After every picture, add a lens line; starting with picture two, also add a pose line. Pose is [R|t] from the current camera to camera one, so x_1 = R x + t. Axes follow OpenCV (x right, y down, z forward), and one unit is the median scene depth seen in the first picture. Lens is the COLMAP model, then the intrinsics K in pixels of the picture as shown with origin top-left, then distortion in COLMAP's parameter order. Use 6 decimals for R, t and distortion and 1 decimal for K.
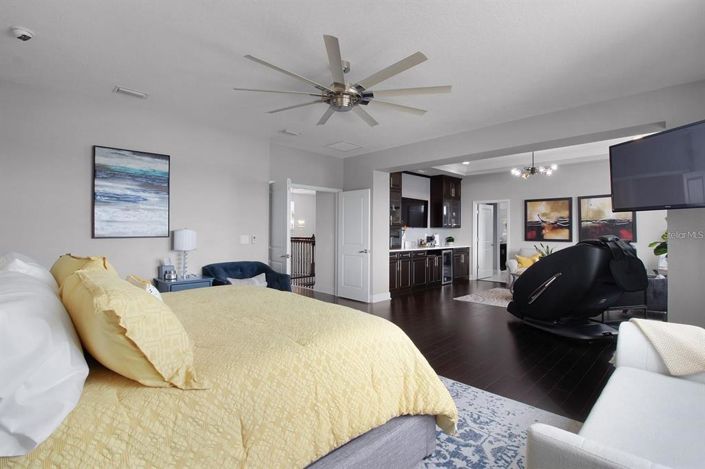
lens RADIAL K [[329.7, 0, 348.3], [0, 329.7, 234.8], [0, 0, 1]] dist [0.025904, -0.012526]
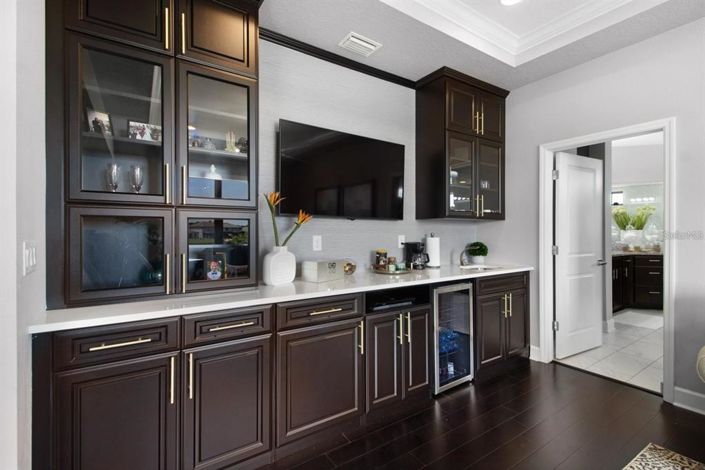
lens RADIAL K [[319.9, 0, 345.3], [0, 319.9, 230.8], [0, 0, 1]] dist [0.021265, -0.009307]
pose [[0.980871, -0.004122, -0.194618, 0.240138], [0.002590, 0.999964, -0.008124, -0.005788], [0.194644, 0.007465, 0.980846, 0.622248]]
